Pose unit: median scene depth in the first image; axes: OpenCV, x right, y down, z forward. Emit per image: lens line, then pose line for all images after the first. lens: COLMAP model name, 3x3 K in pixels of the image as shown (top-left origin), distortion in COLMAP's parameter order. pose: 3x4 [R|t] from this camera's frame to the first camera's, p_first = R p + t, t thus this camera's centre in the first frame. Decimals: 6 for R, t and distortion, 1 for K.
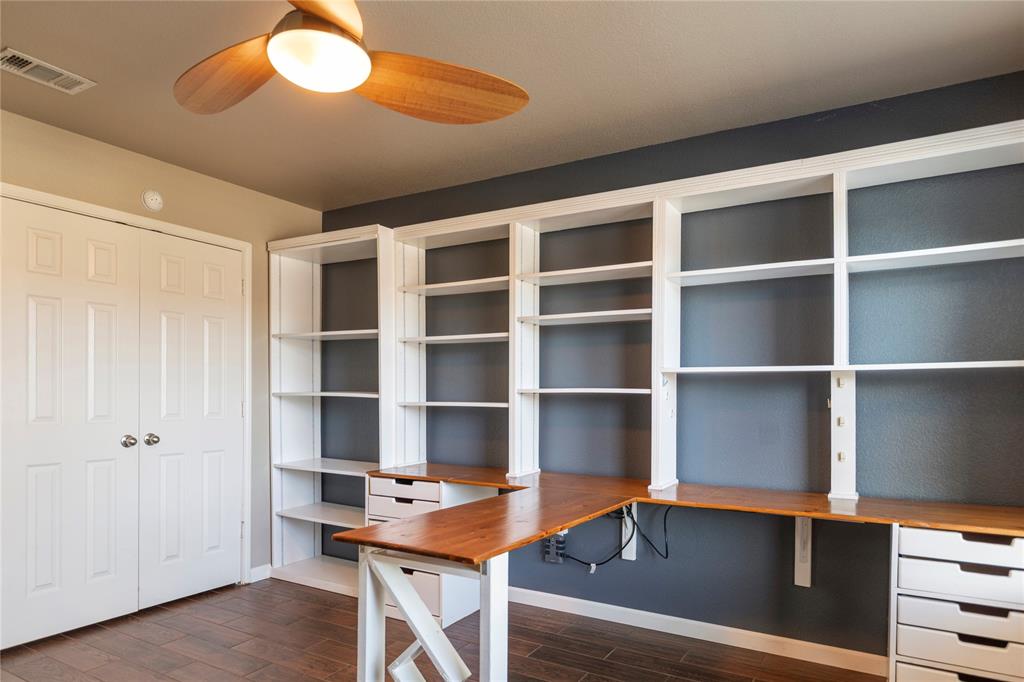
lens RADIAL K [[631.6, 0, 488.8], [0, 631.6, 393.0], [0, 0, 1]] dist [-0.001908, 0.002828]
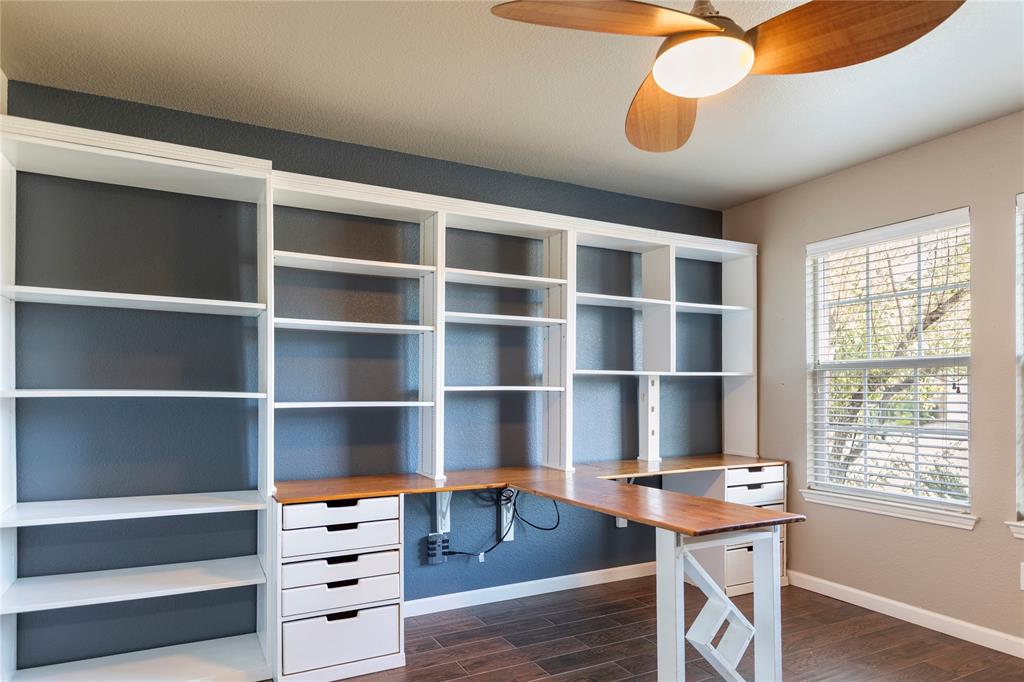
lens RADIAL K [[631.6, 0, 487.1], [0, 631.6, 386.8], [0, 0, 1]] dist [-0.001908, 0.002828]
pose [[0.519746, 0.001755, 0.854319, -0.700868], [0.000467, 0.999997, -0.002339, -0.003459], [-0.854321, 0.001614, 0.519743, 0.427604]]
